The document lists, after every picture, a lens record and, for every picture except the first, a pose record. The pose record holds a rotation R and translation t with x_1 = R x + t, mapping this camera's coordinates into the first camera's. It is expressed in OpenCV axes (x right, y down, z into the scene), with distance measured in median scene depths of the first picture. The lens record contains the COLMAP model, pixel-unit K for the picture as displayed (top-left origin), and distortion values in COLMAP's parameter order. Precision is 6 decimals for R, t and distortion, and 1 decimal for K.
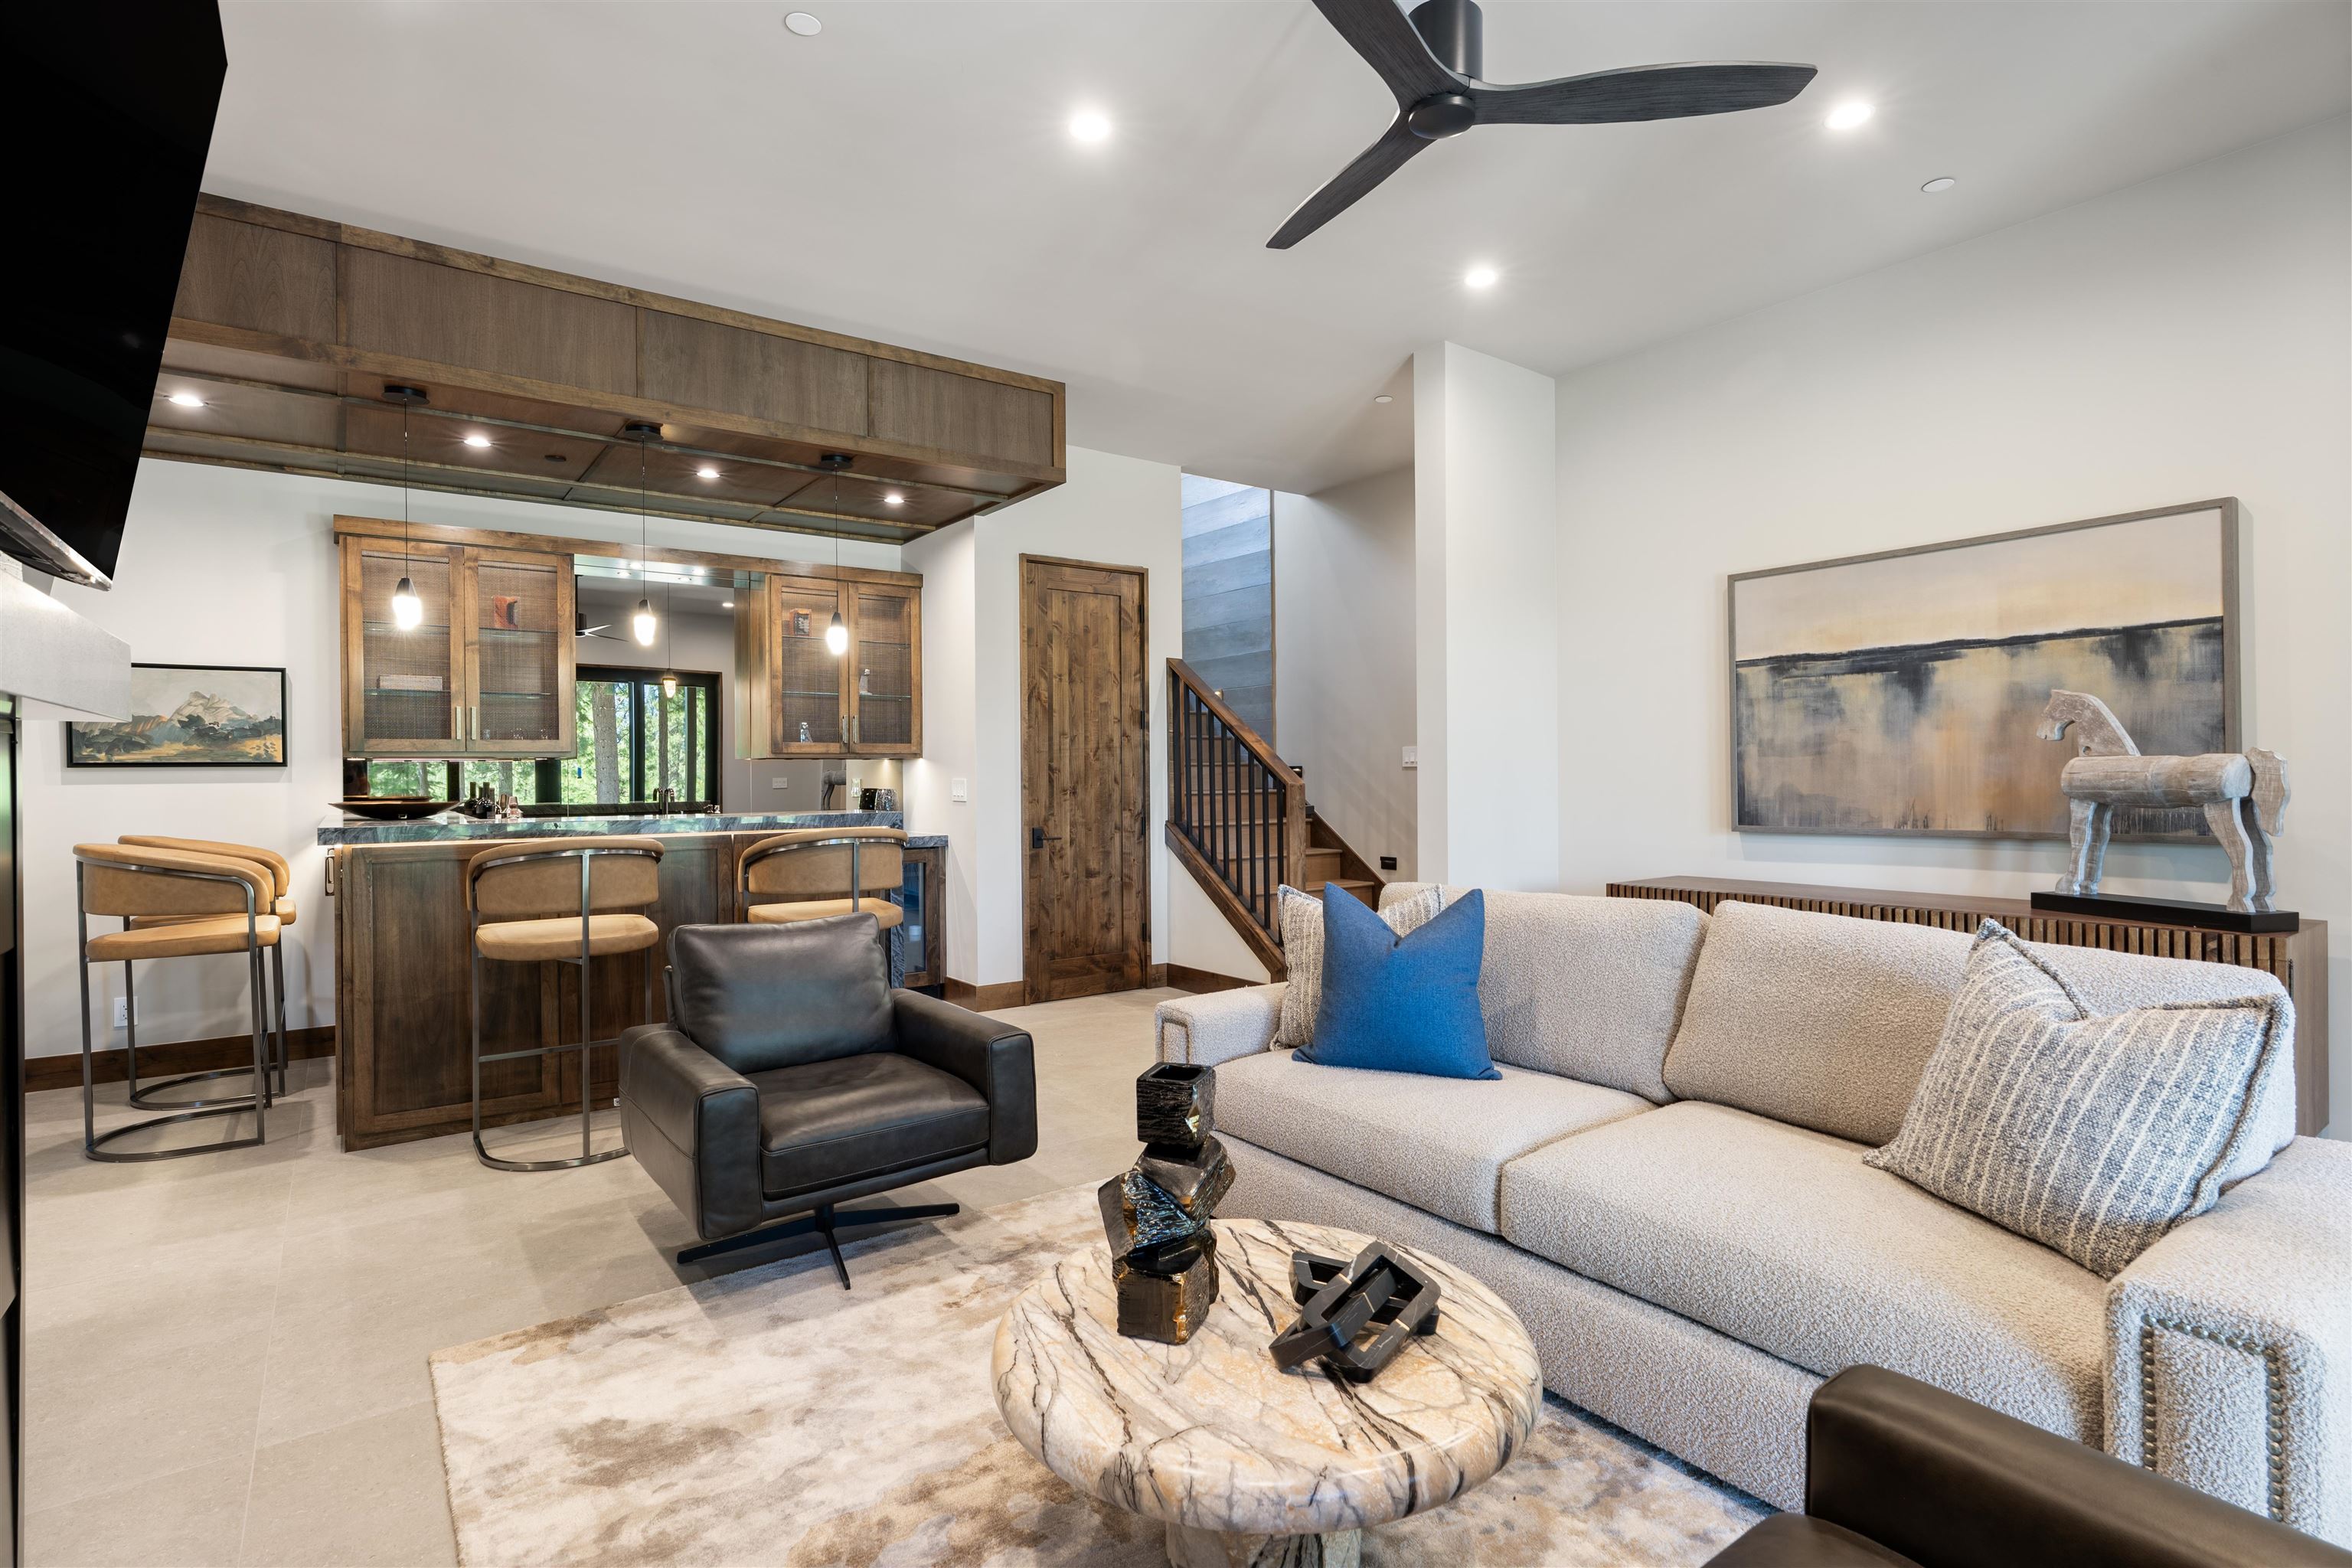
lens RADIAL K [[1158.9, 0, 1179.1], [0, 1158.9, 767.5], [0, 0, 1]] dist [-0.001883, -0.000184]
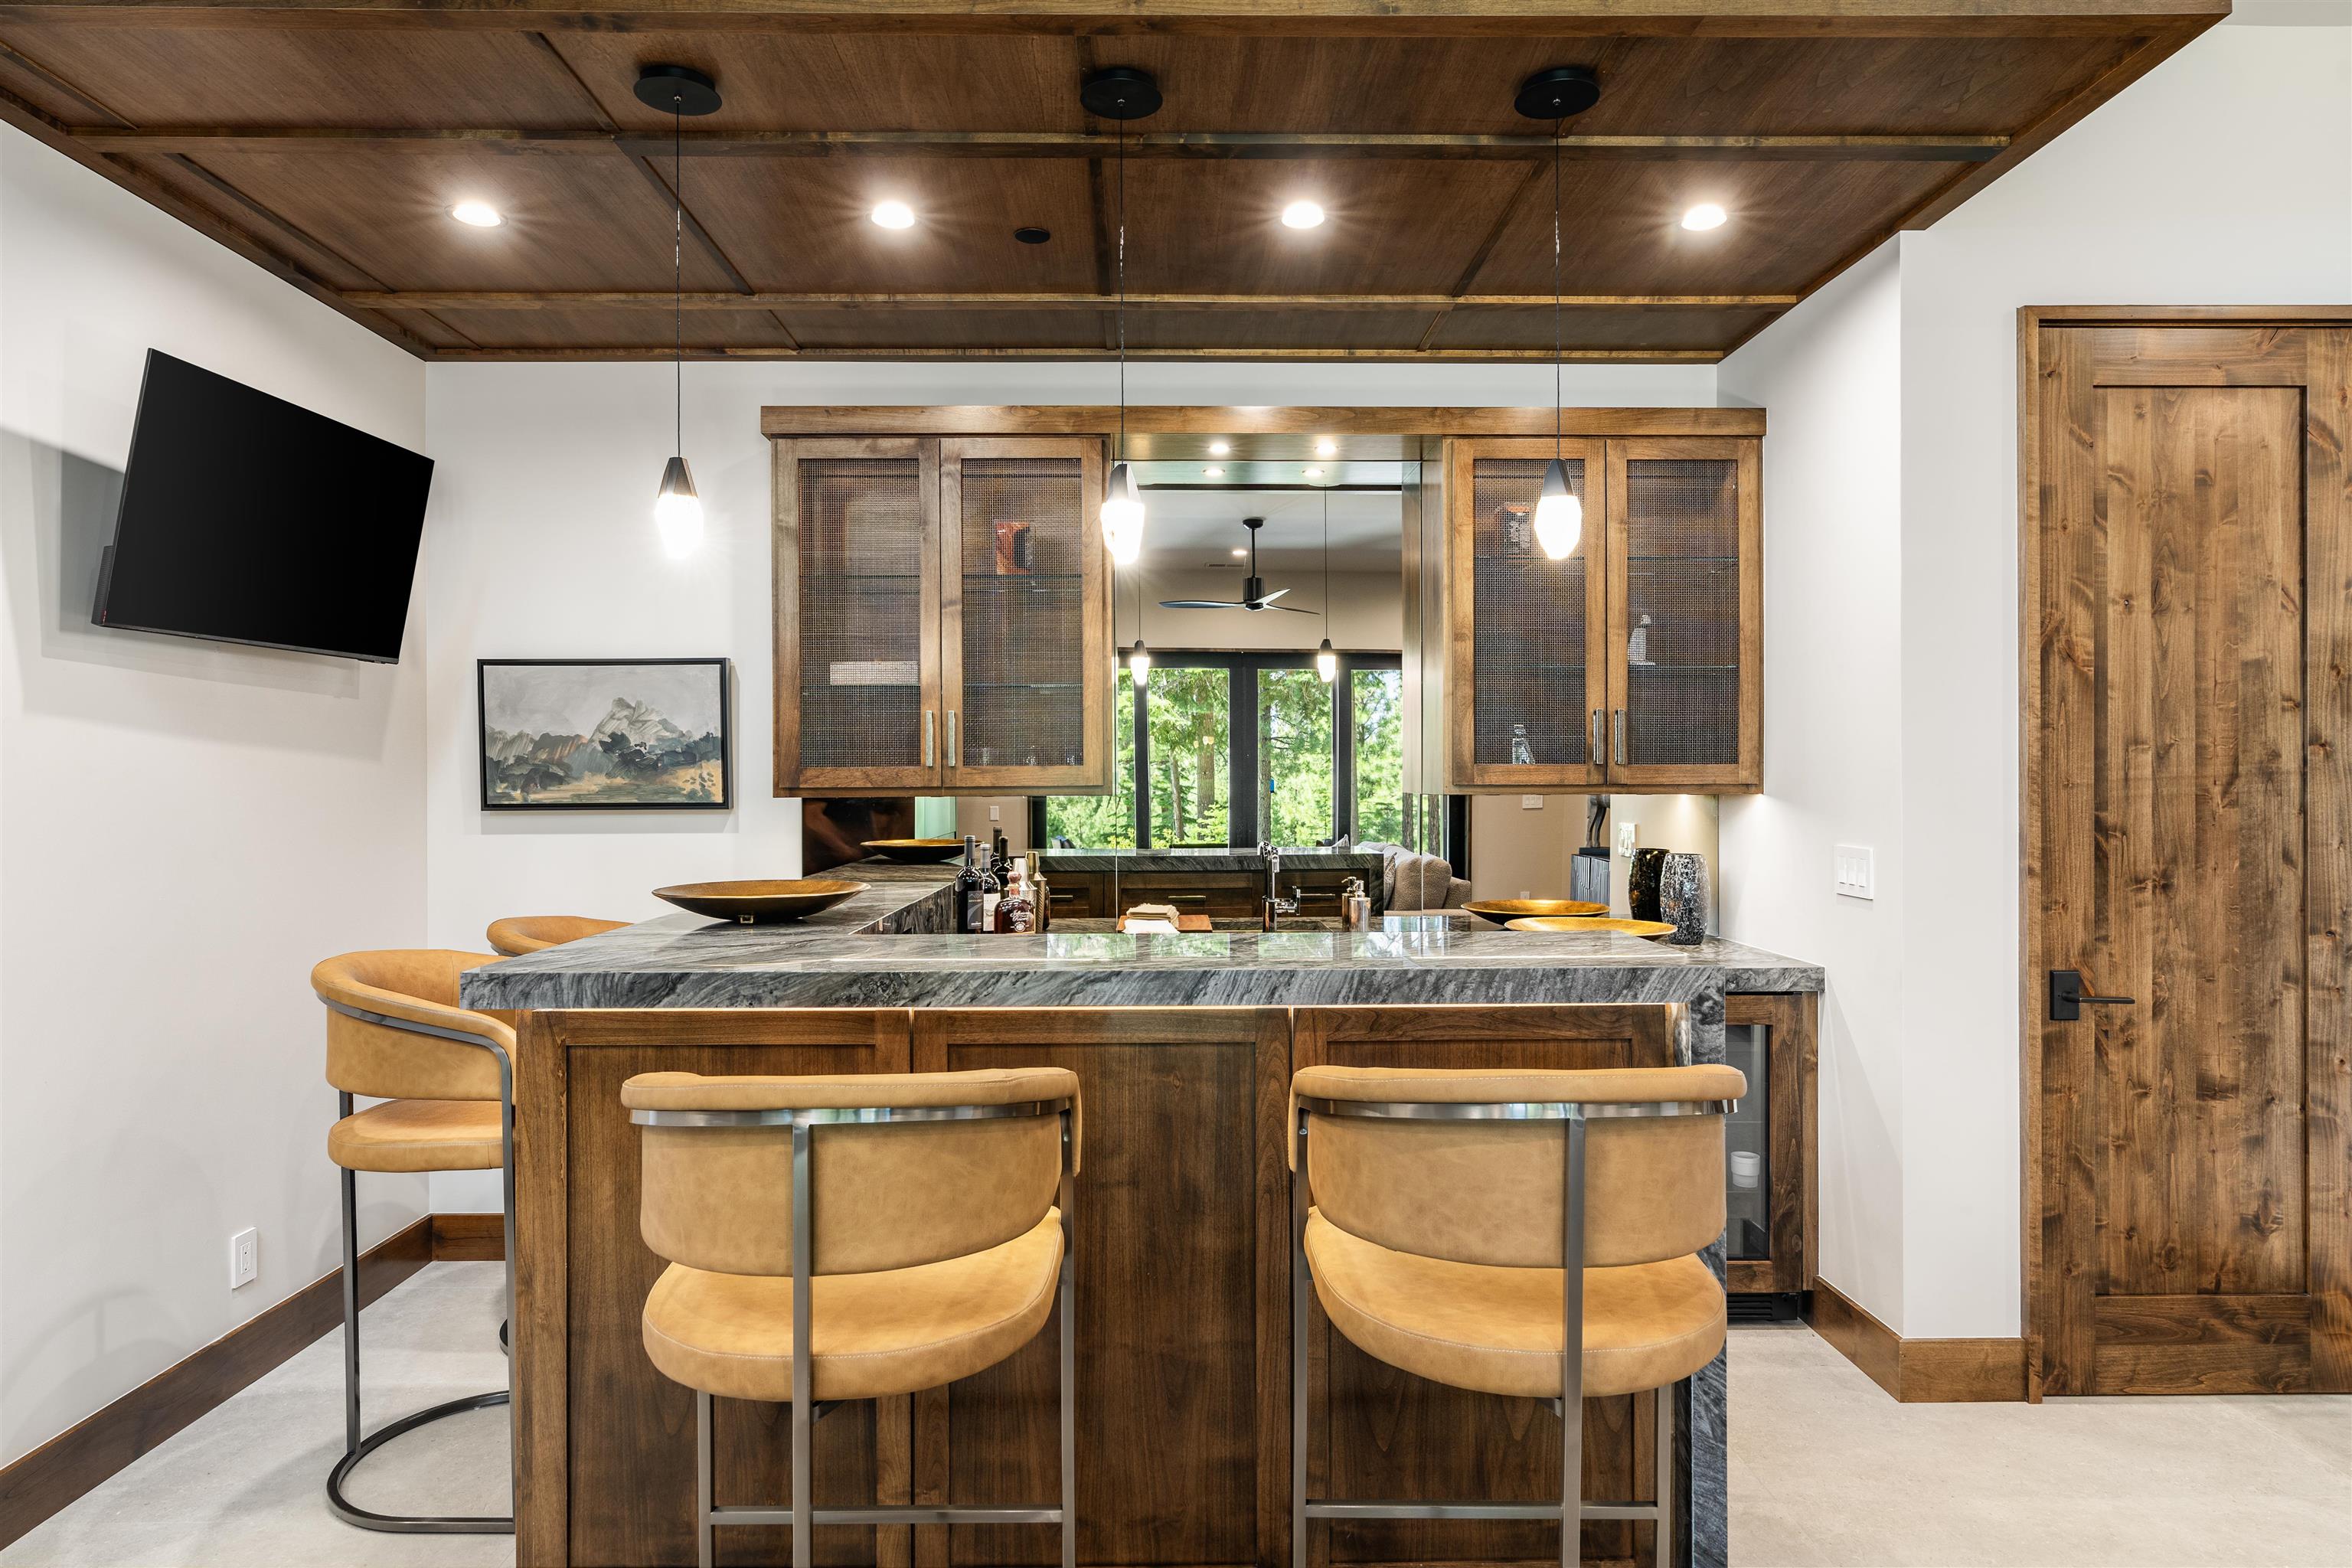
lens RADIAL K [[1320.5, 0, 1183.9], [0, 1320.5, 780.3], [0, 0, 1]] dist [-0.002809, 0.001074]
pose [[0.816839, 0.007139, -0.576822, -0.133144], [-0.000329, 0.999929, 0.011910, -0.026050], [0.576866, -0.009539, 0.816783, 0.541778]]
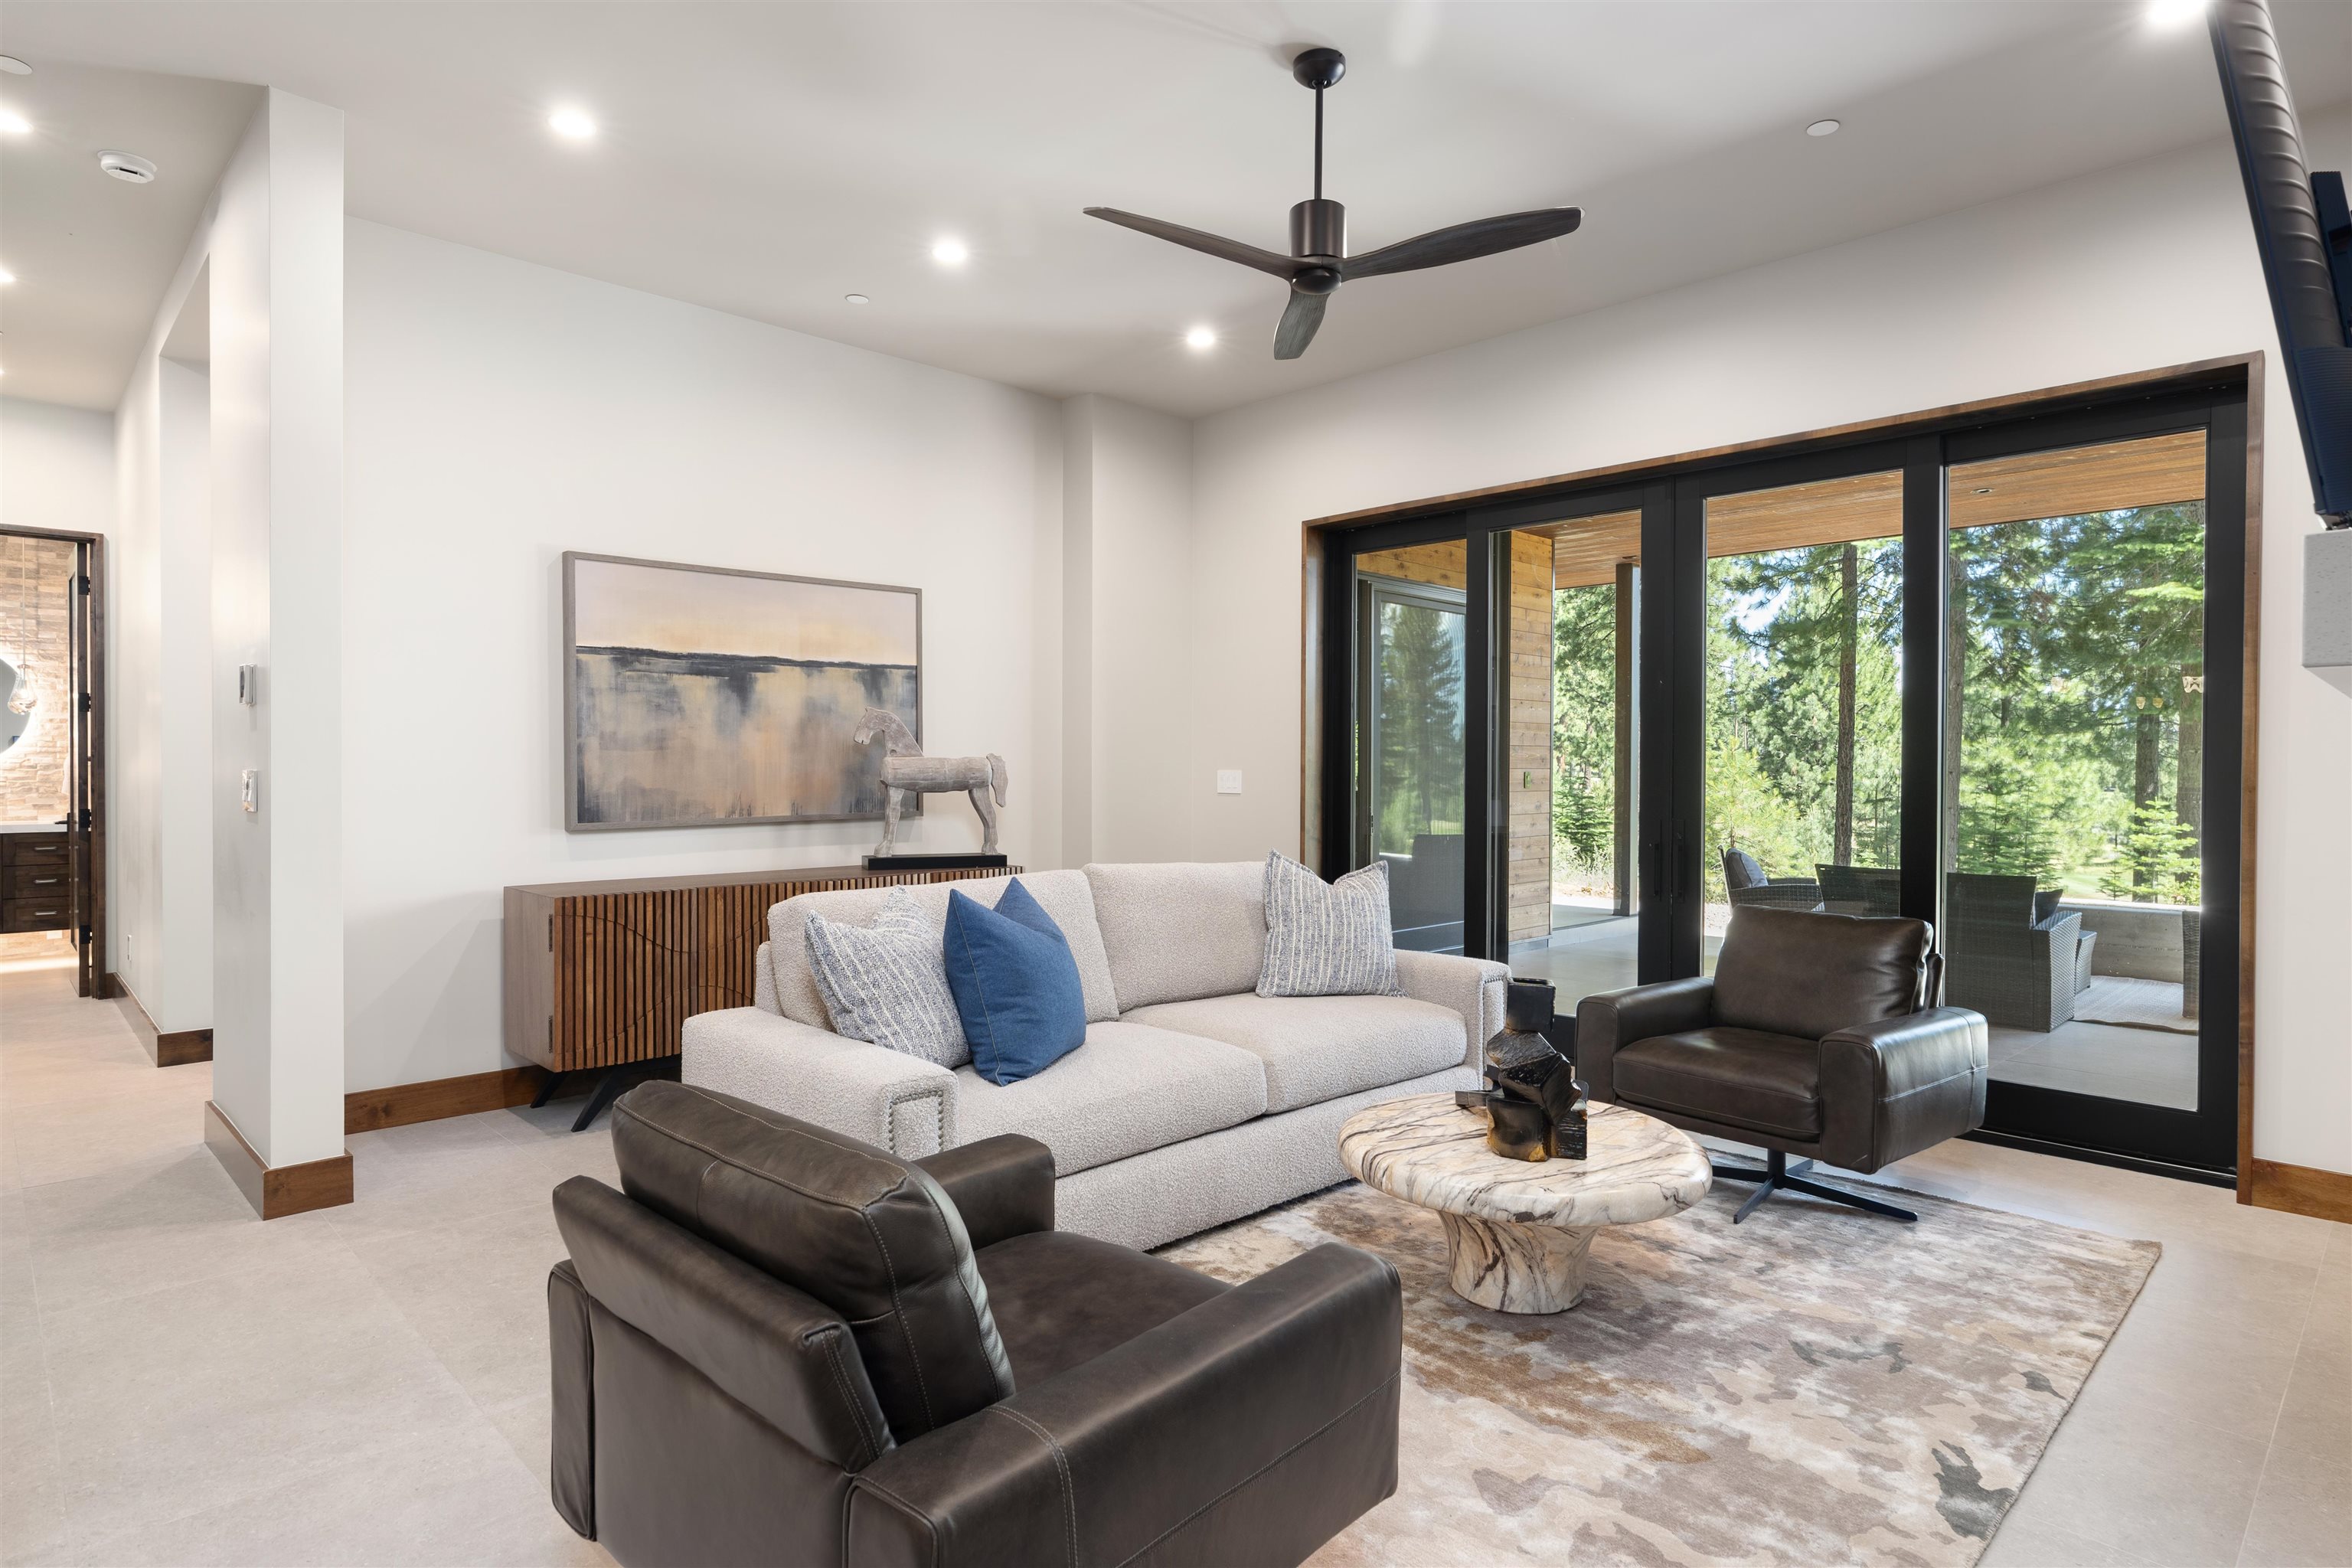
lens RADIAL K [[1273.8, 0, 1188.0], [0, 1273.8, 777.8], [0, 0, 1]] dist [-0.020057, 0.000129]
pose [[-0.148882, -0.002361, 0.988852, -0.551239], [-0.009410, 0.999955, 0.000970, 0.007328], [-0.988810, -0.009160, -0.148898, 0.621087]]
